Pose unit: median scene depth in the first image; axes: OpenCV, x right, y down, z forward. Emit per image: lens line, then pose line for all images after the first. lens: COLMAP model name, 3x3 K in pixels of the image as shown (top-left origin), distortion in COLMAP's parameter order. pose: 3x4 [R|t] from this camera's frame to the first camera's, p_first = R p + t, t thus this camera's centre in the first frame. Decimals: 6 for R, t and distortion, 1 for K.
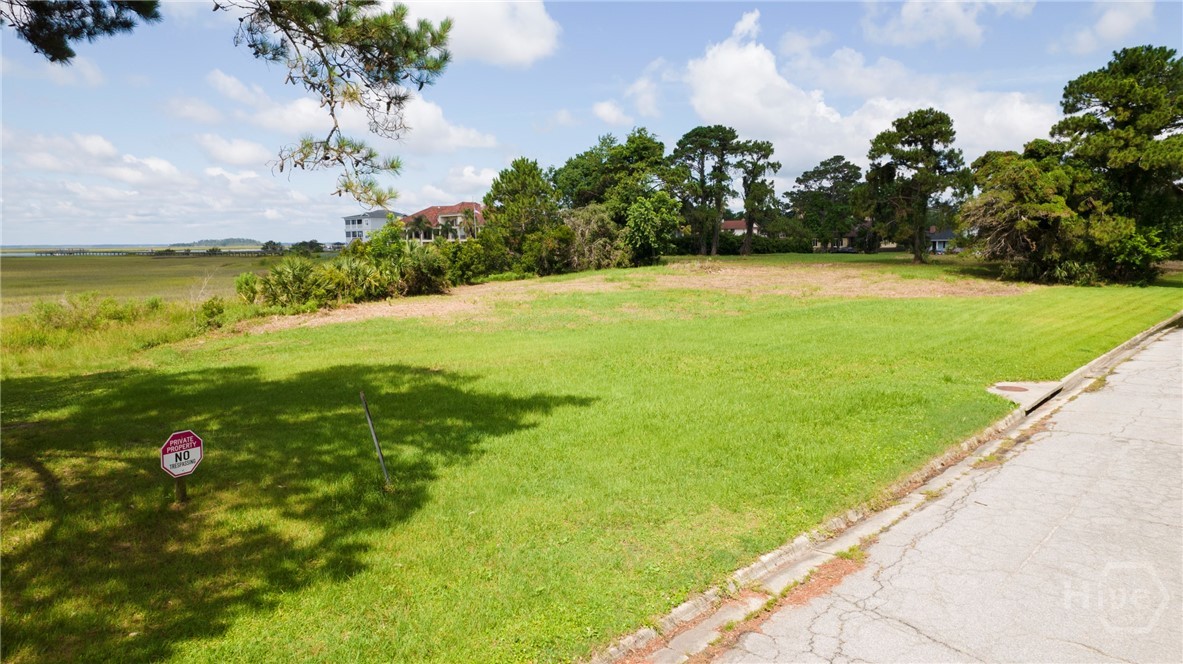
lens RADIAL K [[754.2, 0, 589.5], [0, 754.2, 339.0], [0, 0, 1]] dist [-0.070632, 0.062362]
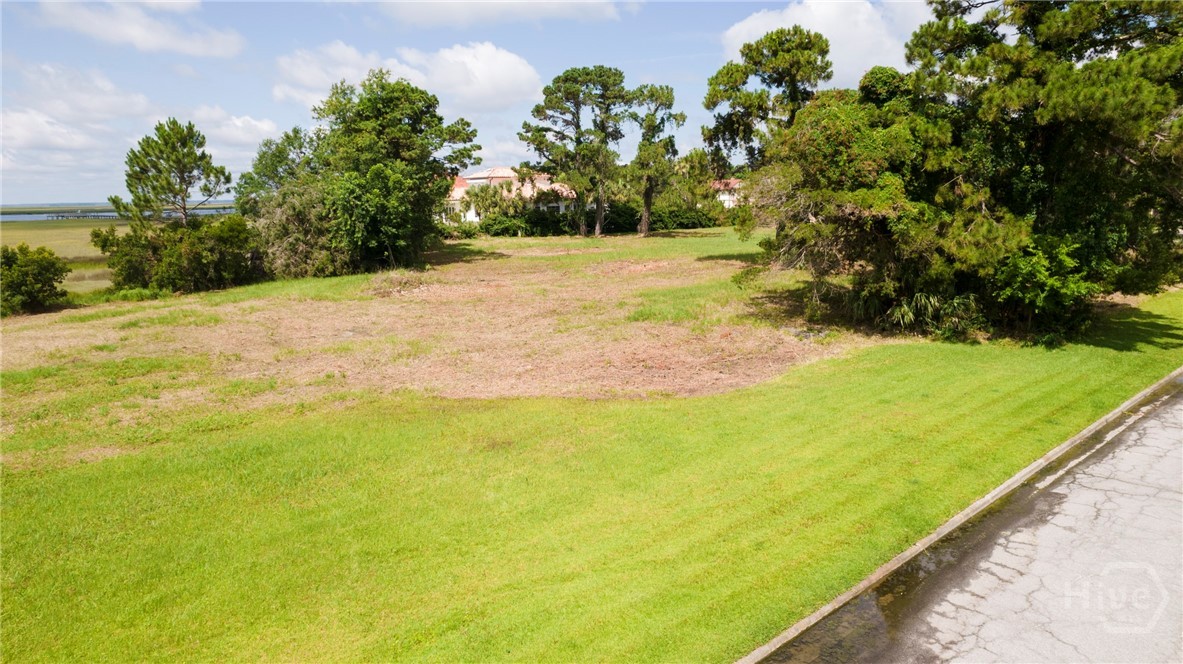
lens RADIAL K [[754.2, 0, 589.5], [0, 754.2, 339.0], [0, 0, 1]] dist [-0.070632, 0.062362]
pose [[0.996905, 0.007493, -0.078258, 0.537247], [-0.002706, 0.998128, 0.061094, -0.125868], [0.078569, -0.060693, 0.995059, 0.520920]]
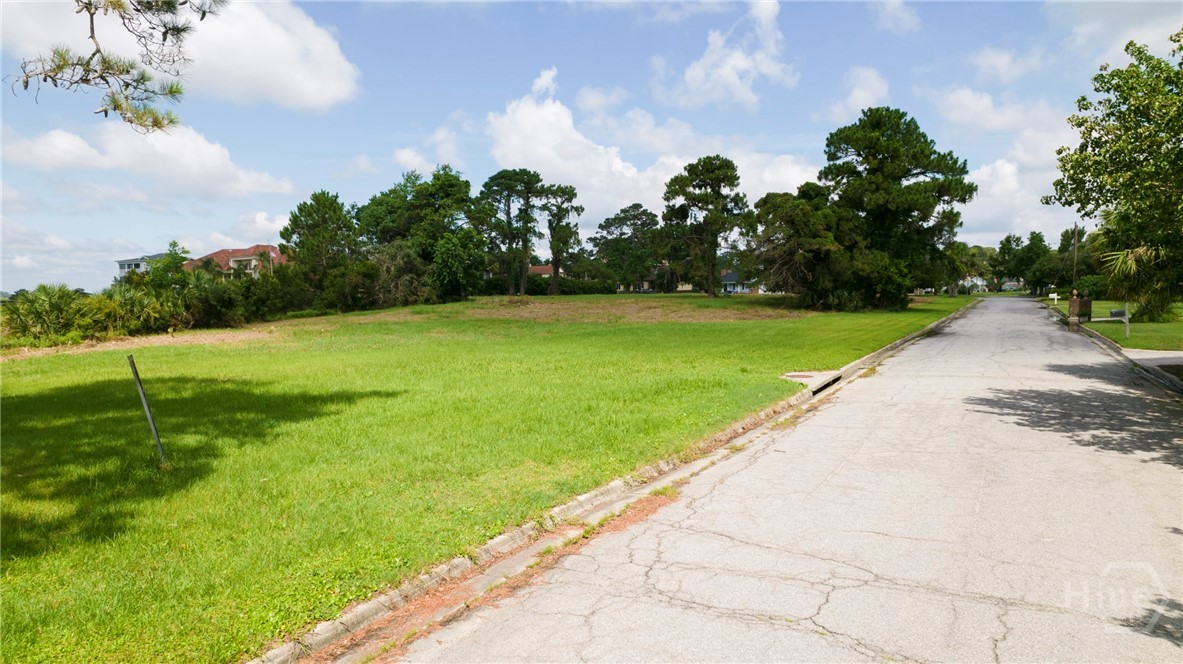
lens RADIAL K [[754.4, 0, 584.3], [0, 754.4, 334.0], [0, 0, 1]] dist [-0.061010, 0.057894]
pose [[0.970073, -0.017808, 0.242161, 0.000577], [0.035077, 0.997123, -0.067191, 0.027590], [-0.240268, 0.073675, 0.967907, 0.004949]]
